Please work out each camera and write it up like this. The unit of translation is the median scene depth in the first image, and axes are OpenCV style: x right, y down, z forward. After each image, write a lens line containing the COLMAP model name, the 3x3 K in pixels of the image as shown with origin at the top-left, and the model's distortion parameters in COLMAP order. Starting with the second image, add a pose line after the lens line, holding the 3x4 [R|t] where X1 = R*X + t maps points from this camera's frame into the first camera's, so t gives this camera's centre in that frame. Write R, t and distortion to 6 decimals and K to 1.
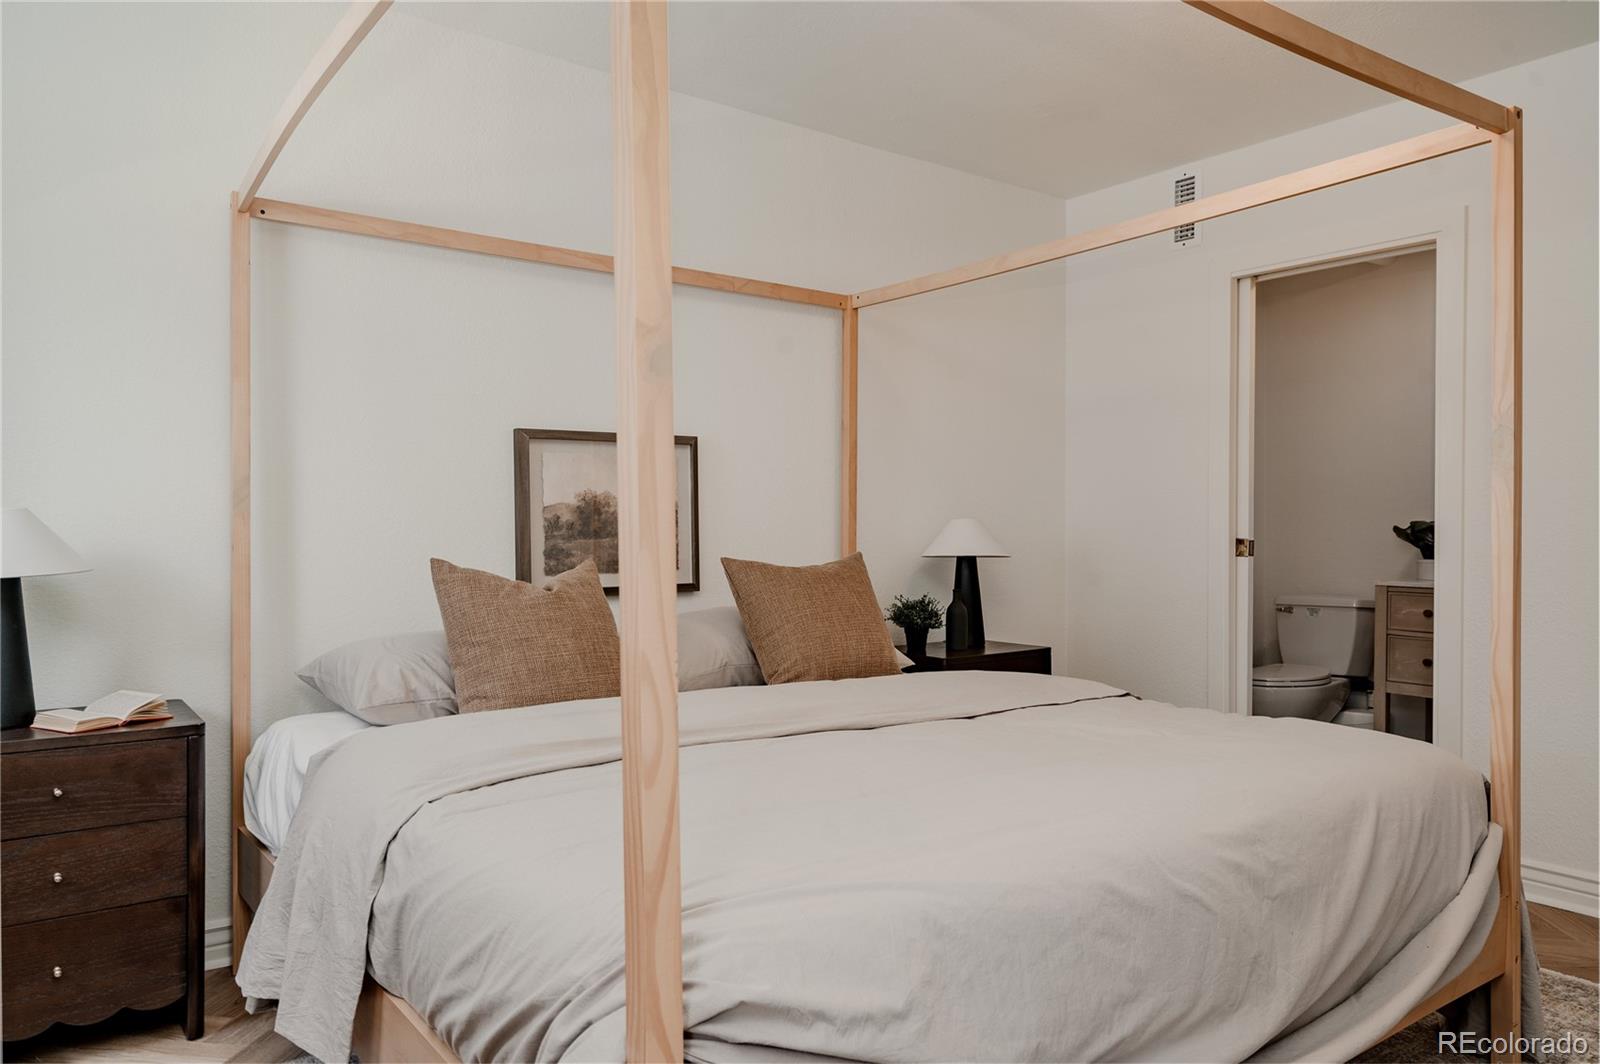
lens RADIAL K [[1103.7, 0, 801.6], [0, 1103.7, 533.0], [0, 0, 1]] dist [0.013689, 0.000691]
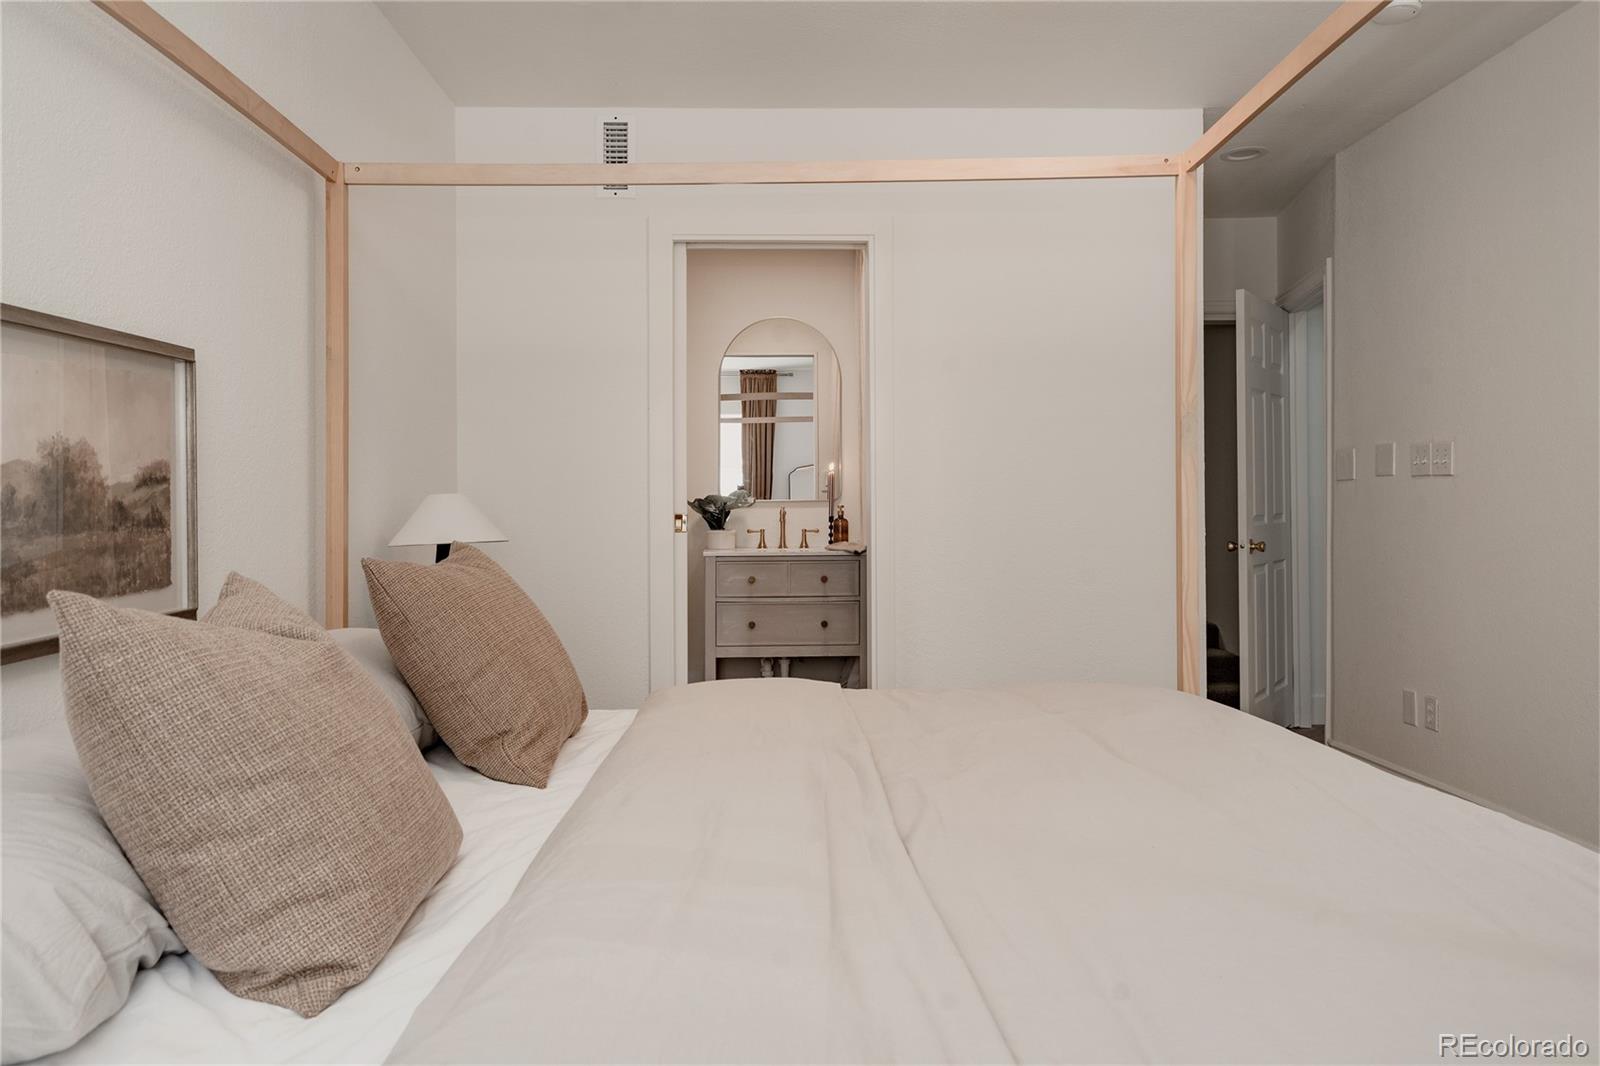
lens RADIAL K [[1118.8, 0, 794.2], [0, 1118.8, 492.9], [0, 0, 1]] dist [0.005770, 0.001724]
pose [[0.567443, -0.002094, 0.823410, -0.420413], [0.015461, 0.999848, -0.008112, -0.004300], [-0.823268, 0.017334, 0.567389, 0.449874]]
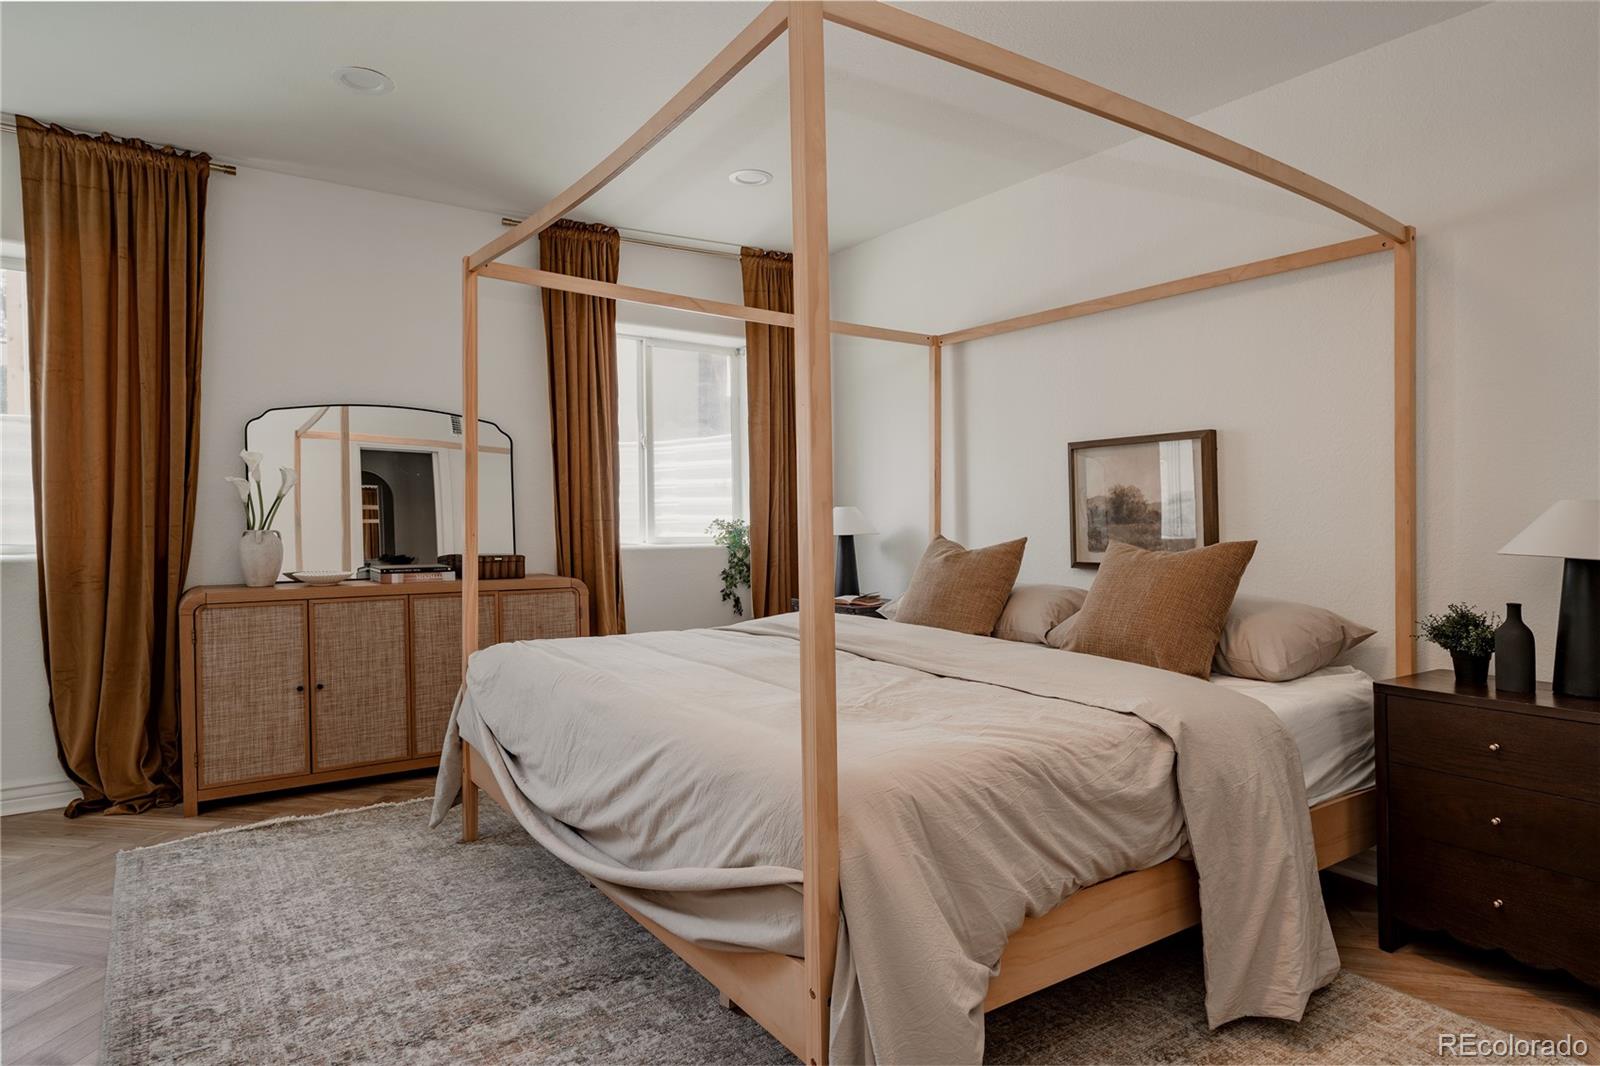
lens RADIAL K [[913.6, 0, 801.4], [0, 913.6, 522.6], [0, 0, 1]] dist [0.000885, 0.000229]
pose [[-0.031622, 0.001287, -0.999499, 0.852444], [-0.009561, 0.999953, 0.001590, 0.005398], [0.999454, 0.009607, -0.031609, 0.679971]]
